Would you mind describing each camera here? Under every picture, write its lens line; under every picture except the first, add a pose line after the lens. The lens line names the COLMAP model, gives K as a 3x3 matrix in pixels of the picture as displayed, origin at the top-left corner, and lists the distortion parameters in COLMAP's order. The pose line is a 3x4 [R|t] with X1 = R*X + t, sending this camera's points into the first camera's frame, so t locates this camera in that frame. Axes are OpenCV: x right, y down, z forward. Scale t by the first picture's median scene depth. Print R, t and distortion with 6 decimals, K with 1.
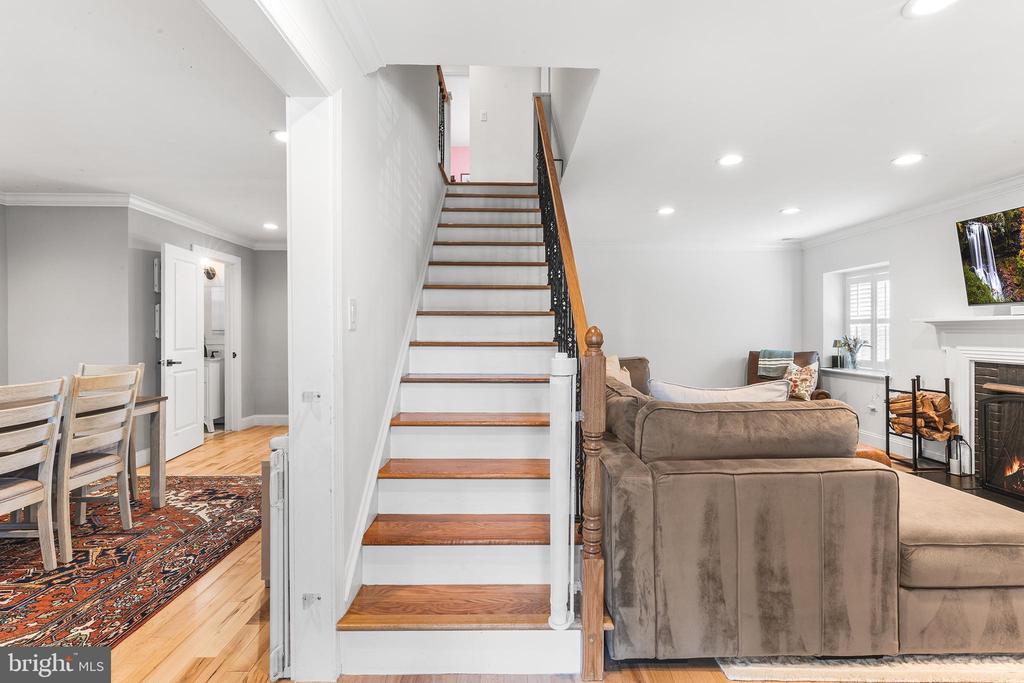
lens RADIAL K [[459.8, 0, 515.6], [0, 459.8, 333.7], [0, 0, 1]] dist [-0.001276, 0.000248]
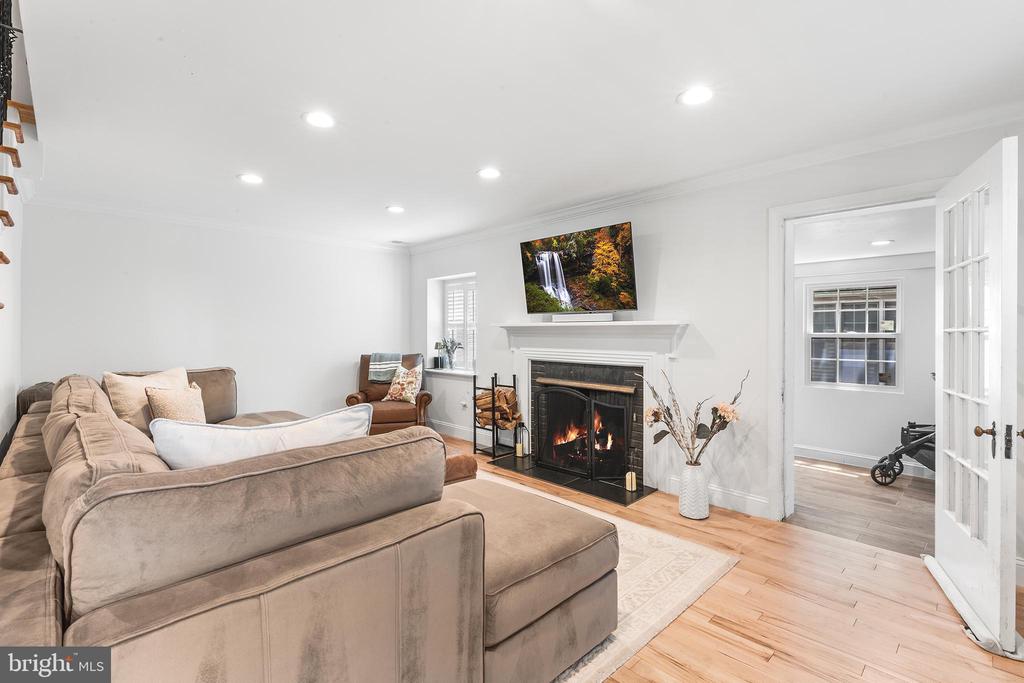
lens RADIAL K [[459.8, 0, 515.6], [0, 459.8, 333.7], [0, 0, 1]] dist [-0.001276, 0.000248]
pose [[0.719329, 0.001847, 0.694667, 0.121112], [-0.000137, 0.999997, -0.002517, -0.005181], [-0.694670, 0.001716, 0.719327, 0.147657]]
